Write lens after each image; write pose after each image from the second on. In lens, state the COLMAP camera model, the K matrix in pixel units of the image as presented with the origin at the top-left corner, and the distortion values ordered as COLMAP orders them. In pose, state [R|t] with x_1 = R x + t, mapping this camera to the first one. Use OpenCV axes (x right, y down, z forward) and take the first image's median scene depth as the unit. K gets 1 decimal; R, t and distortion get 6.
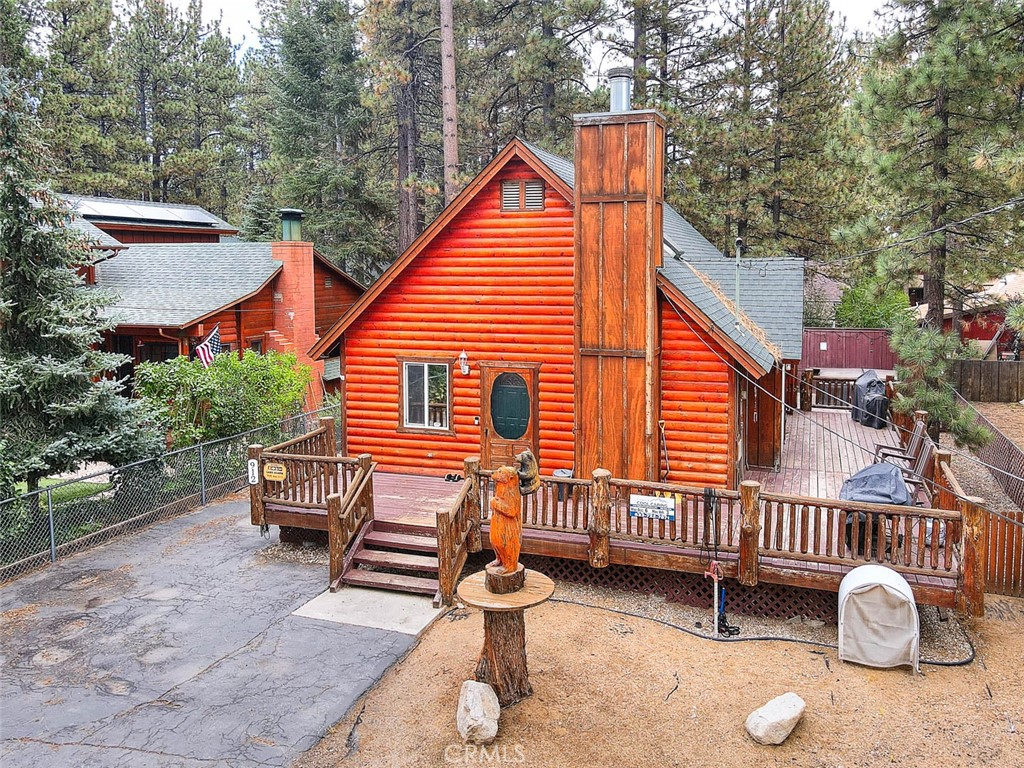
lens RADIAL K [[880.2, 0, 513.2], [0, 880.2, 349.6], [0, 0, 1]] dist [0.001583, 0.011922]
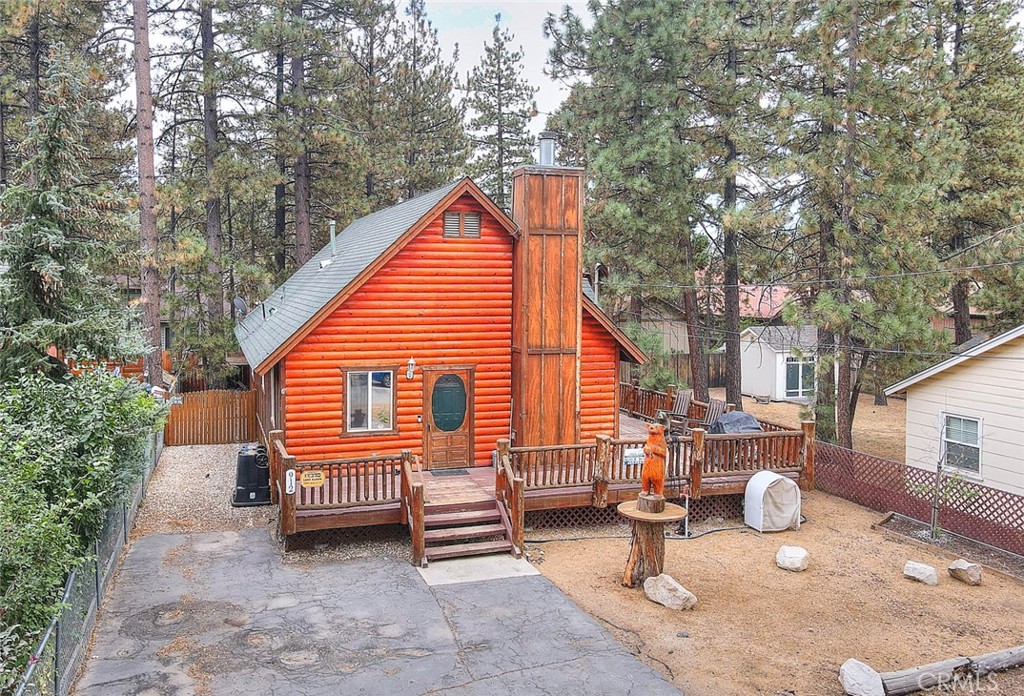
lens RADIAL K [[941.9, 0, 512.0], [0, 941.9, 348.0], [0, 0, 1]] dist [0.013379, -0.000232]
pose [[0.765408, -0.040424, 0.642275, -0.829298], [0.059037, 0.998227, -0.007528, 0.006347], [-0.640832, 0.043680, 0.766437, -0.020294]]
